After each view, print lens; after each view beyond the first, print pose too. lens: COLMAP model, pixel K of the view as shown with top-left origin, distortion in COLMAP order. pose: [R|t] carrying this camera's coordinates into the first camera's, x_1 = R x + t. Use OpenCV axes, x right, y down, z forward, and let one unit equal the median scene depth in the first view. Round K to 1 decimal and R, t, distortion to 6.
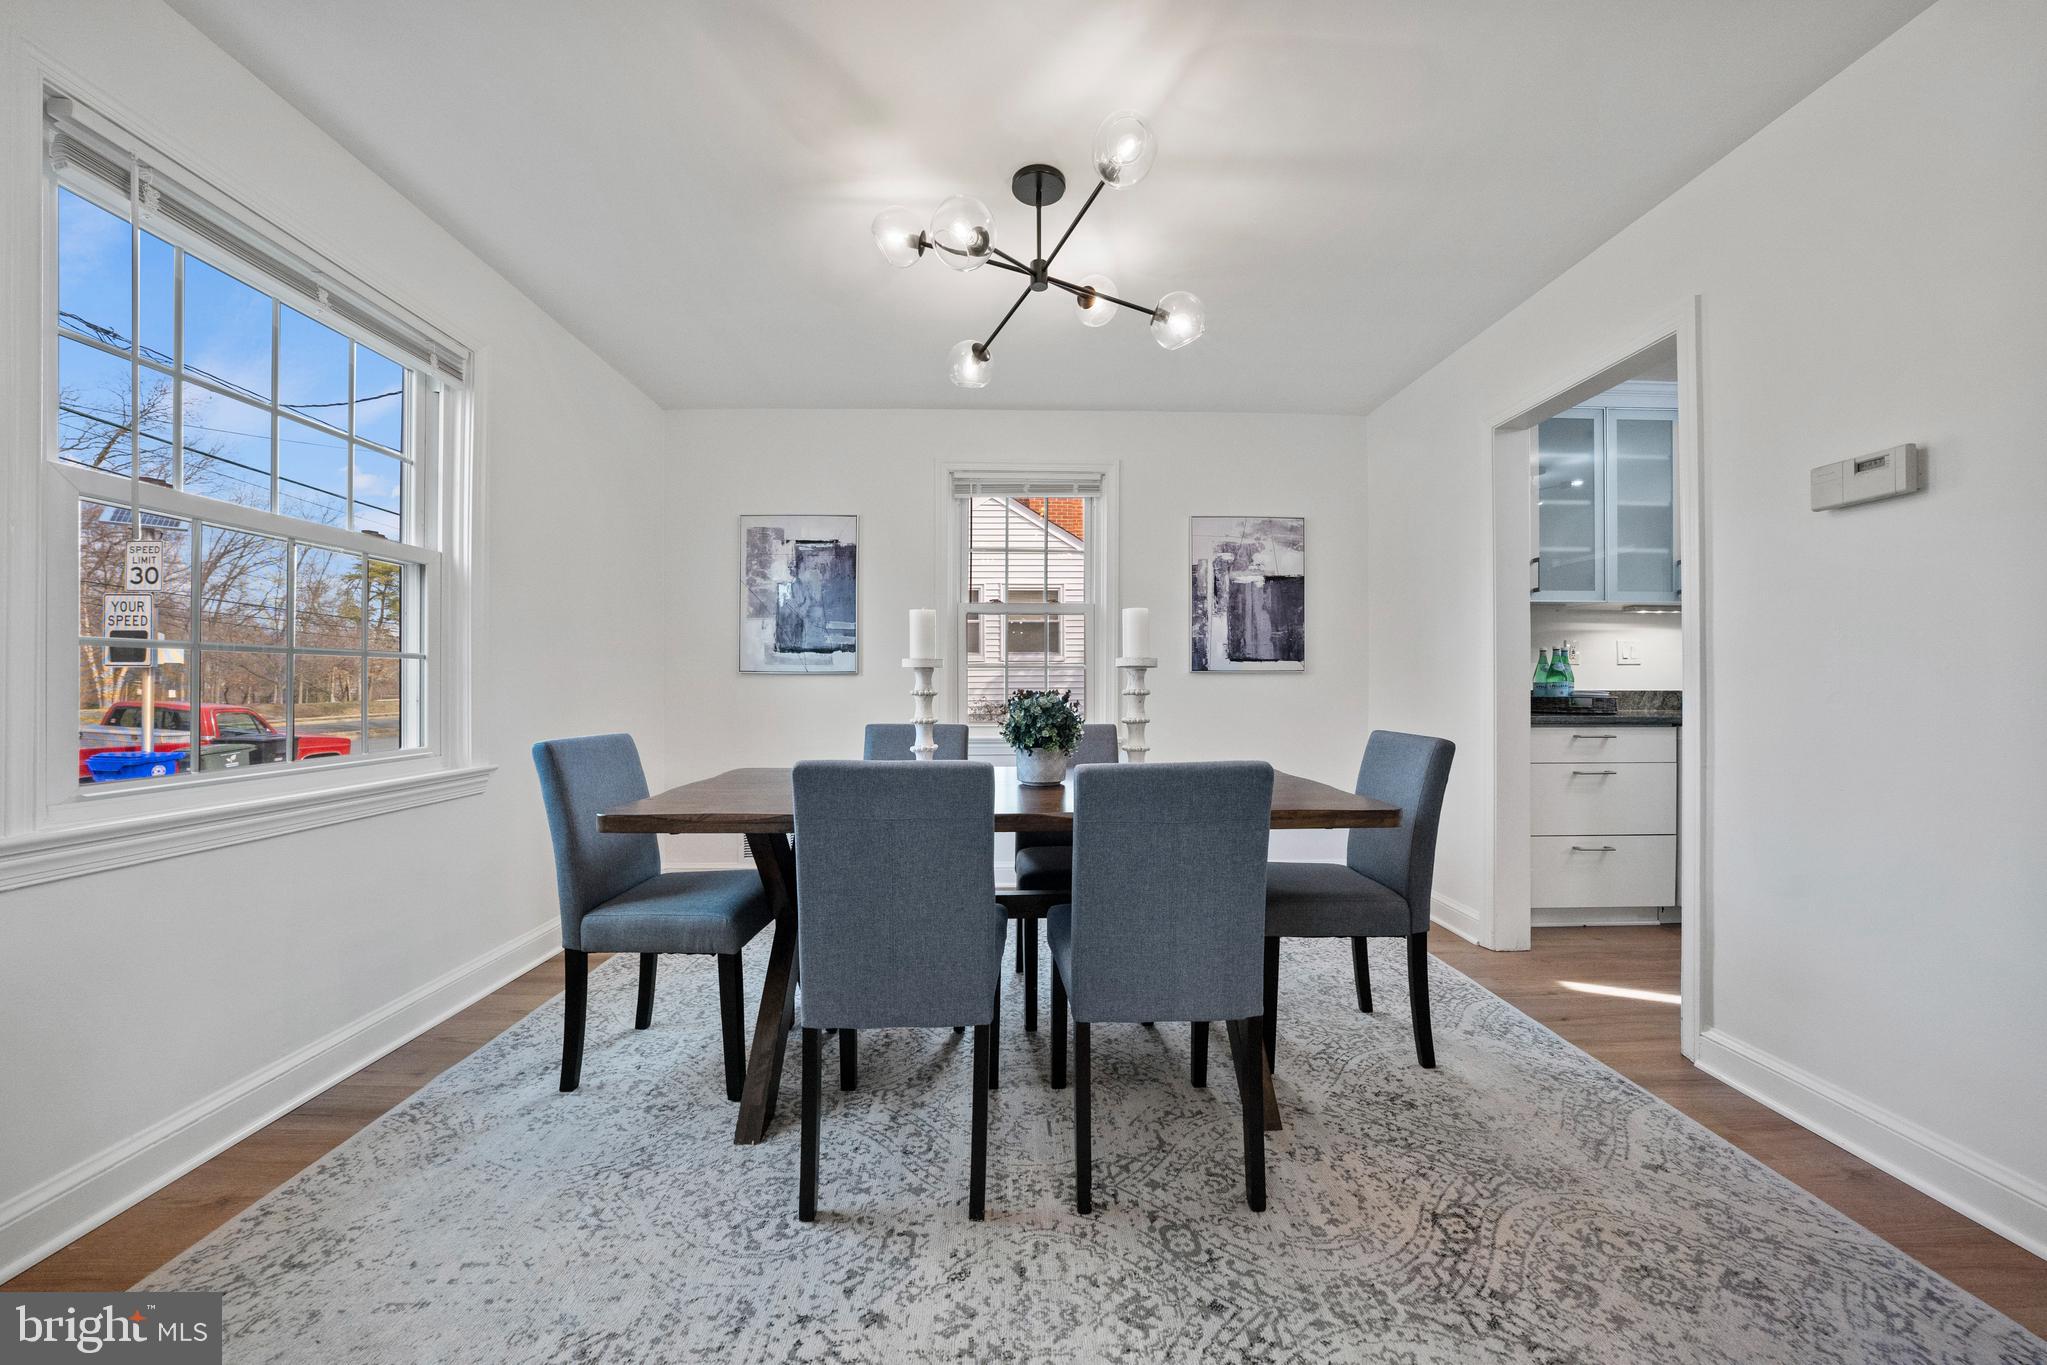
lens RADIAL K [[717.1, 0, 1023.6], [0, 717.1, 696.1], [0, 0, 1]] dist [-0.031709, 0.007215]
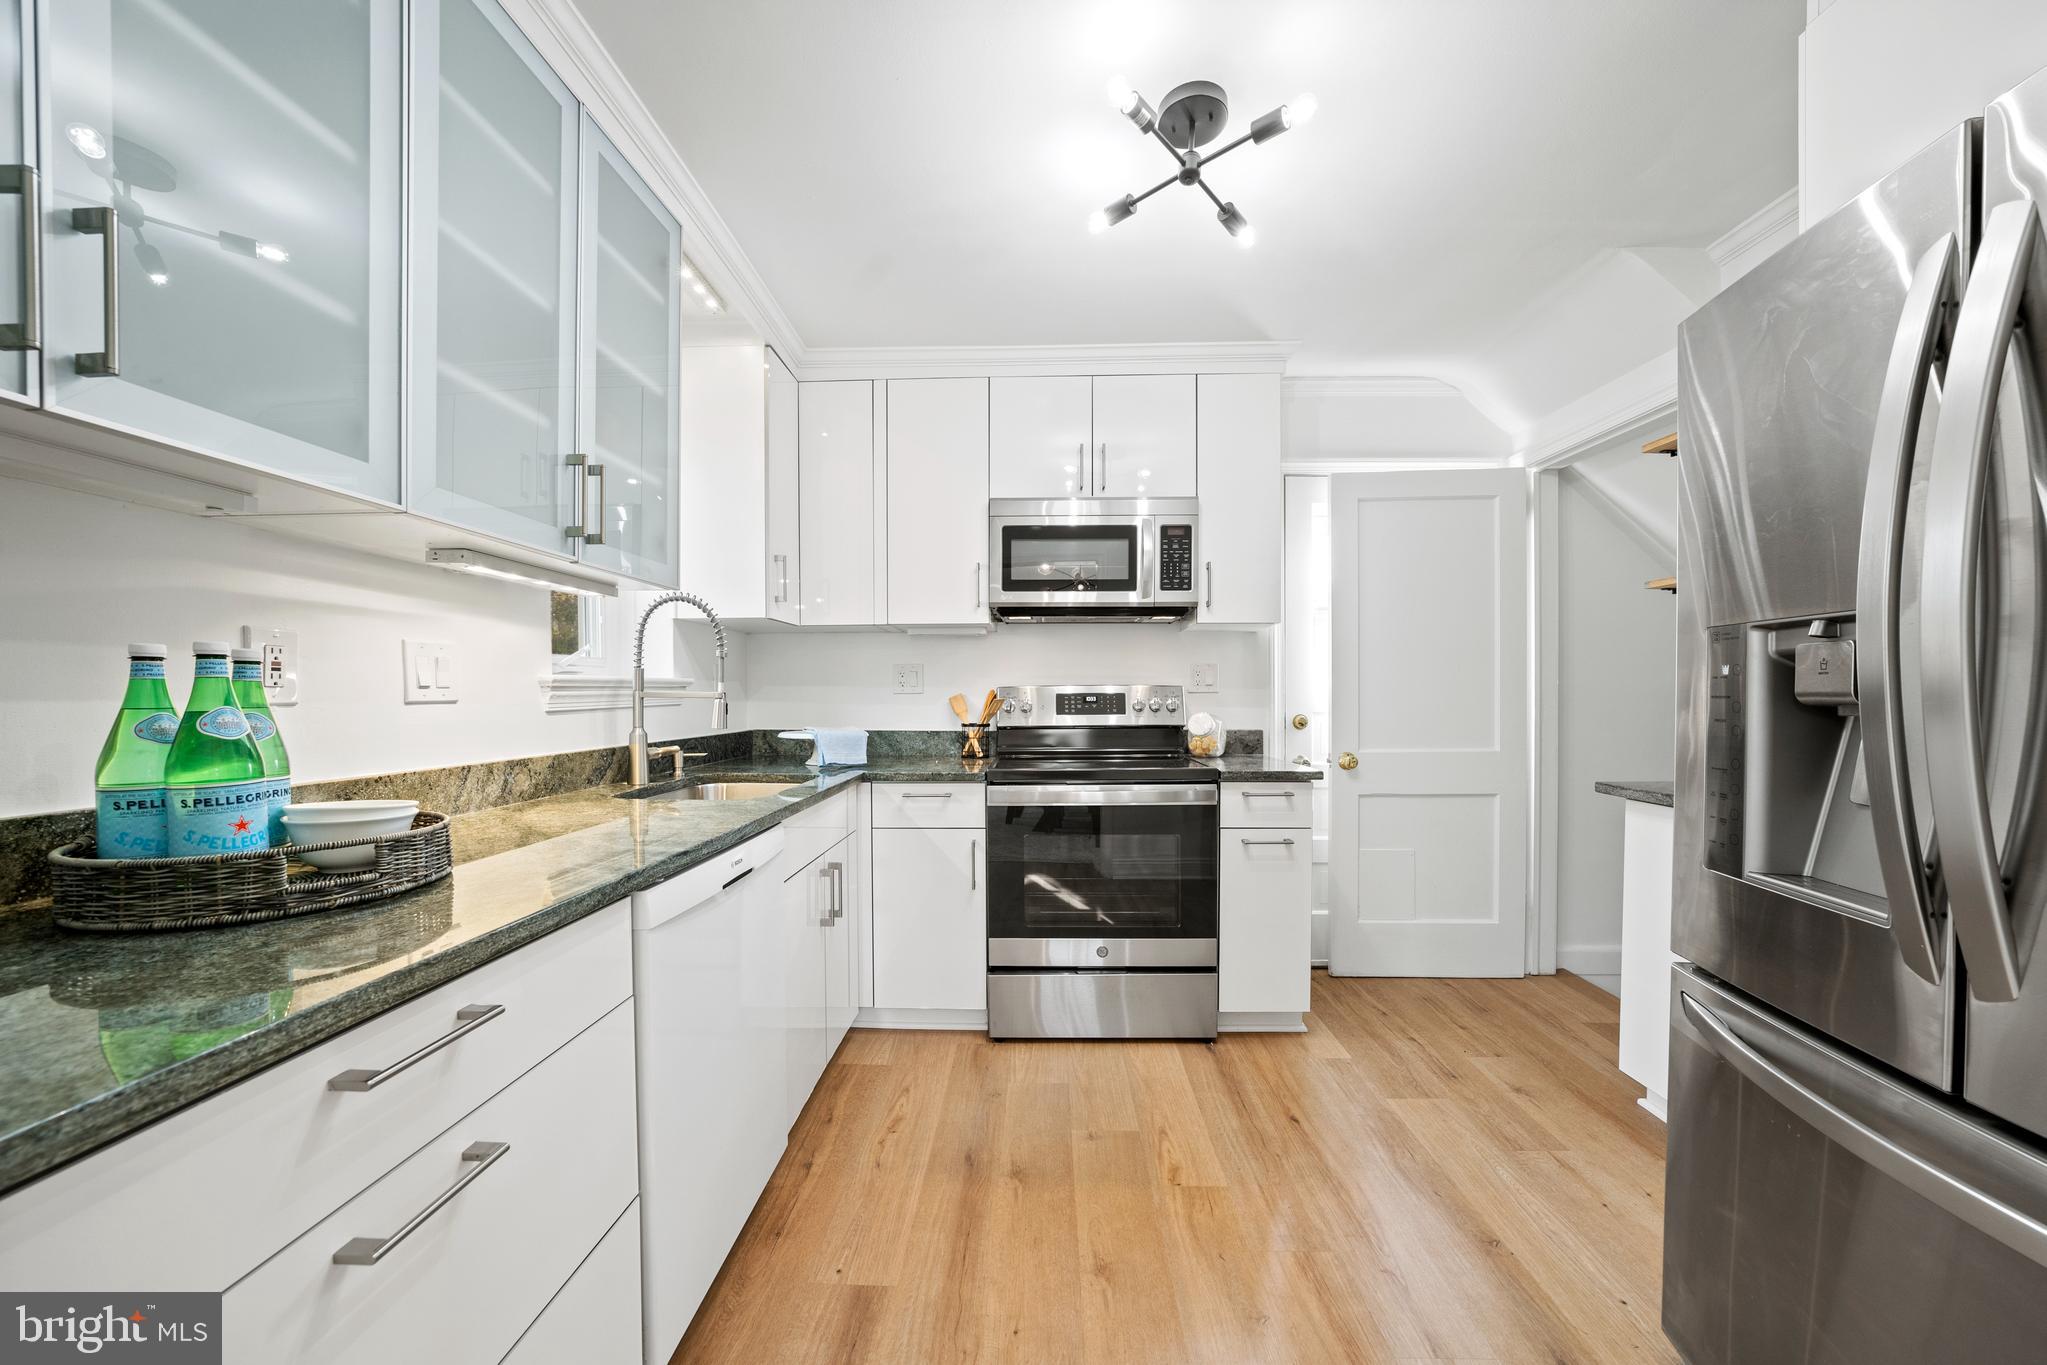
lens RADIAL K [[720.1, 0, 1016.7], [0, 720.1, 703.8], [0, 0, 1]] dist [-0.021006, 0.000120]
pose [[0.076260, -0.010835, 0.997029, 0.508400], [0.016199, 0.999822, 0.009626, -0.044670], [-0.996956, 0.015417, 0.076422, 0.669279]]
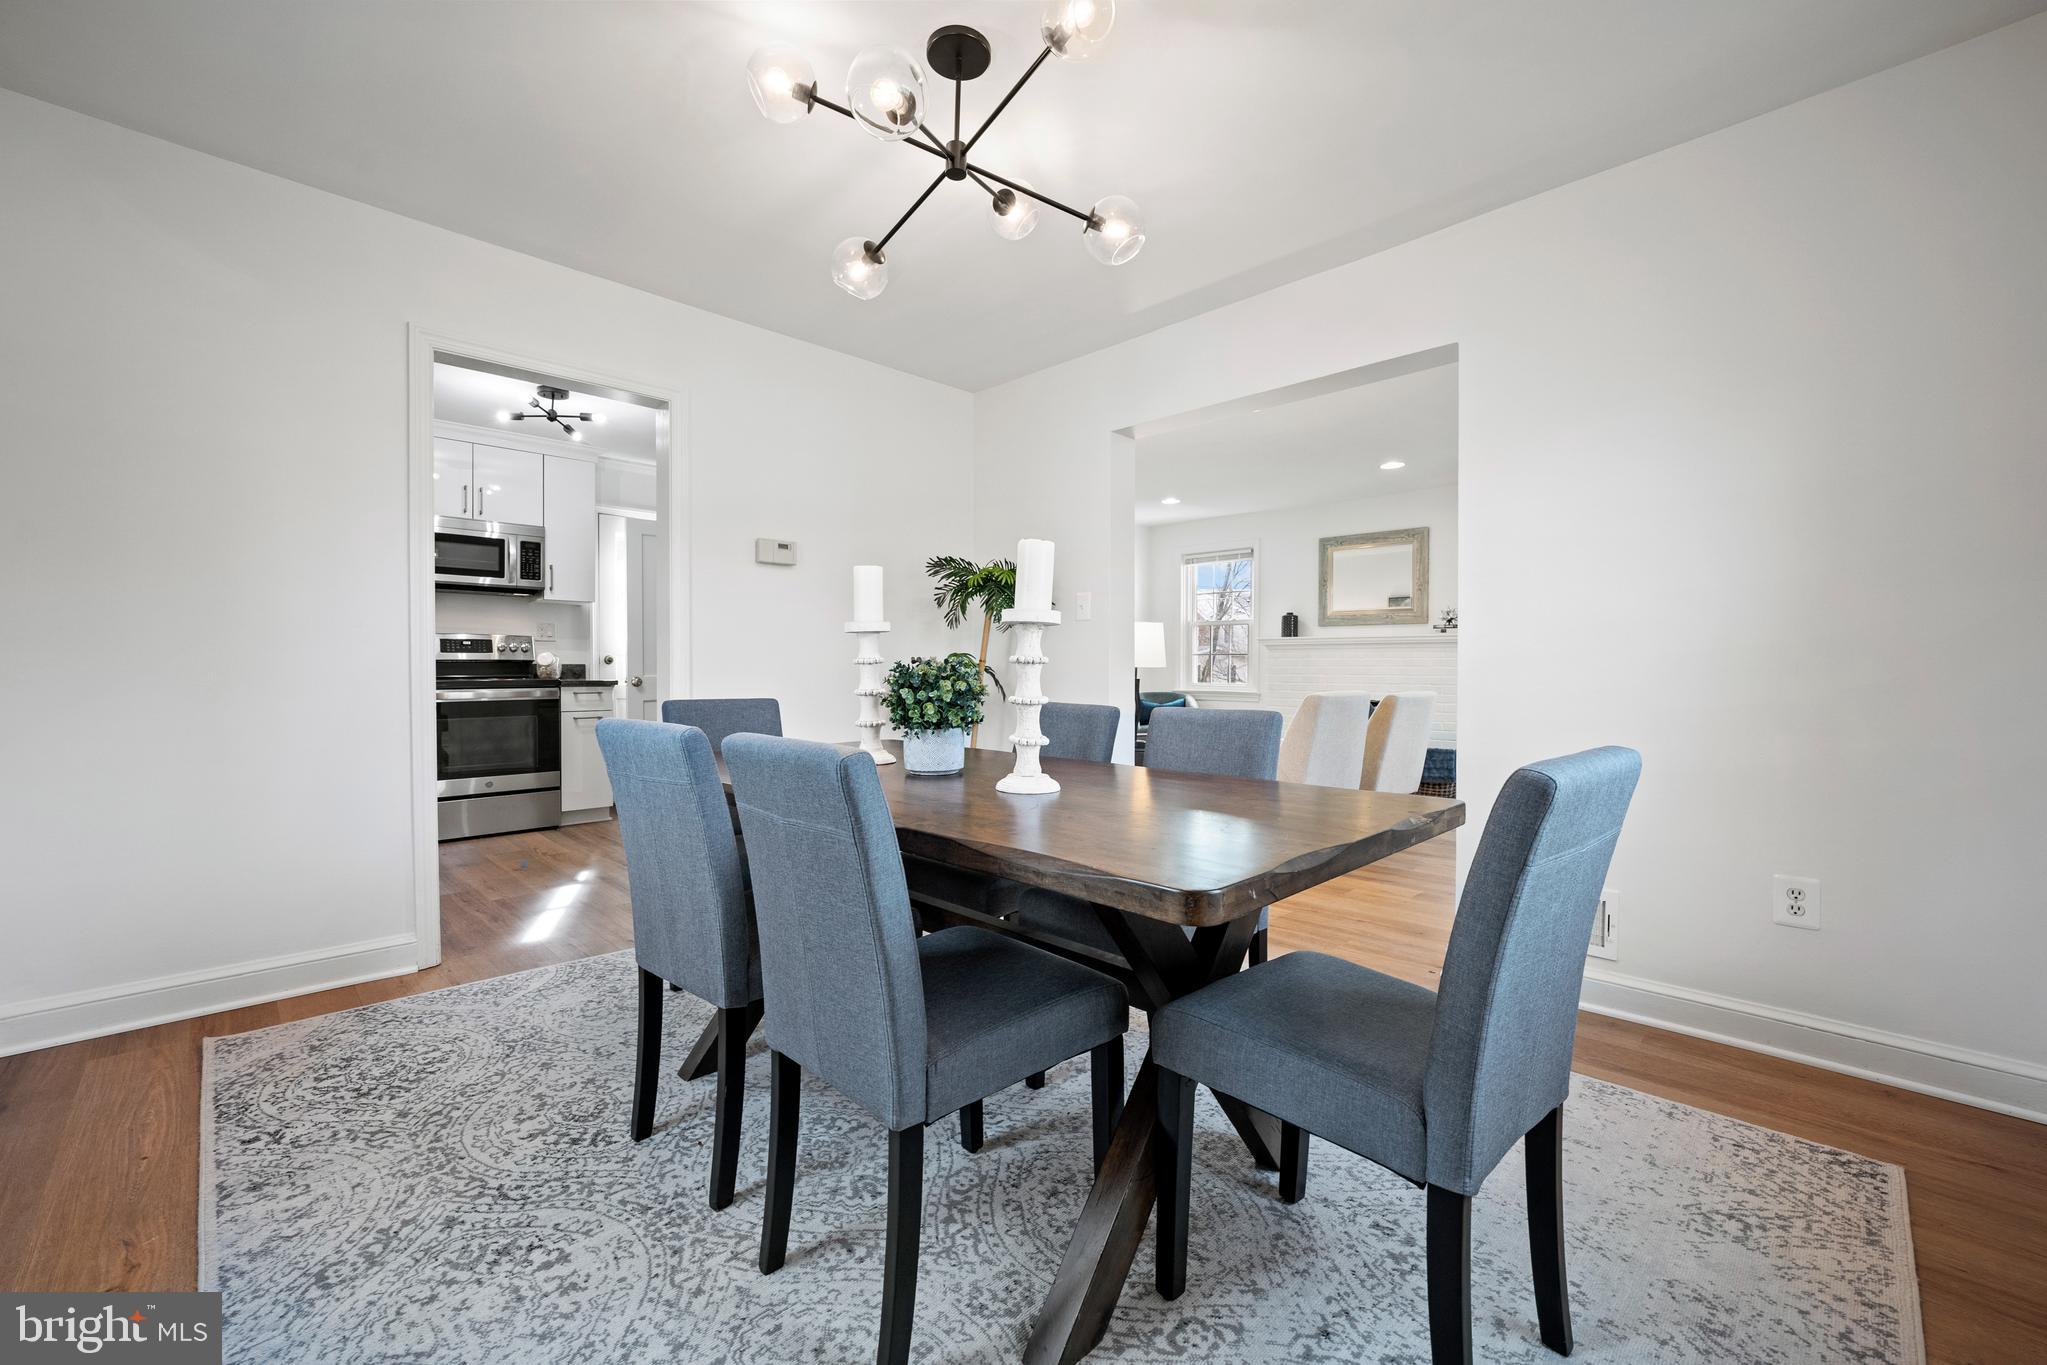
lens RADIAL K [[837.6, 0, 1026.9], [0, 837.6, 683.0], [0, 0, 1]] dist [-0.003039, -0.000166]
pose [[-0.674301, -0.014184, 0.738321, -0.446414], [0.006623, 0.999659, 0.025253, 0.000487], [-0.738427, 0.021918, -0.673977, 0.918973]]
